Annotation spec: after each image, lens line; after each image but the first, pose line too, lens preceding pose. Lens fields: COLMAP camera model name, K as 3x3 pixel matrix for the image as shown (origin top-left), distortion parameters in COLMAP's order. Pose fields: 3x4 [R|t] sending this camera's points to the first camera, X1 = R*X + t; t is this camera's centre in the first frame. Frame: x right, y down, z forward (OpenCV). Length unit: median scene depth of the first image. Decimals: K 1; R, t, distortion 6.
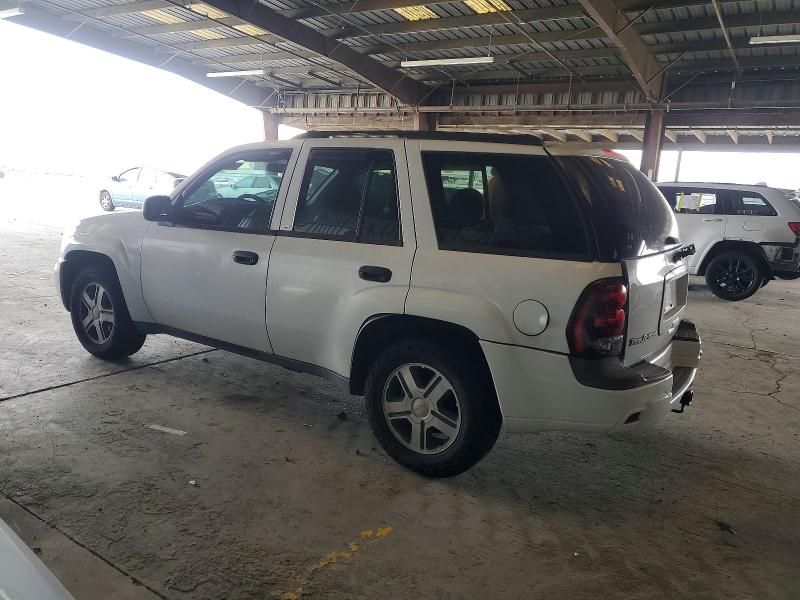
lens RADIAL K [[612.5, 0, 400.0], [0, 612.5, 300.0], [0, 0, 1]] dist [0.032446, -0.000572]
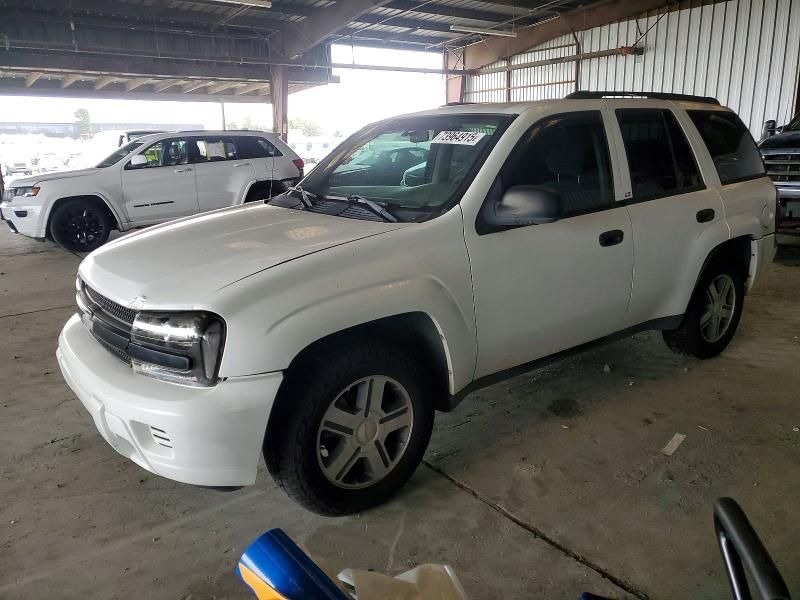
lens RADIAL K [[612.5, 0, 400.0], [0, 612.5, 300.0], [0, 0, 1]] dist [0.032446, -0.000572]
pose [[0.326919, -0.302224, 0.895424, -1.028406], [0.223084, 0.945389, 0.237640, -0.230499], [-0.918345, 0.122066, 0.376487, 0.841943]]
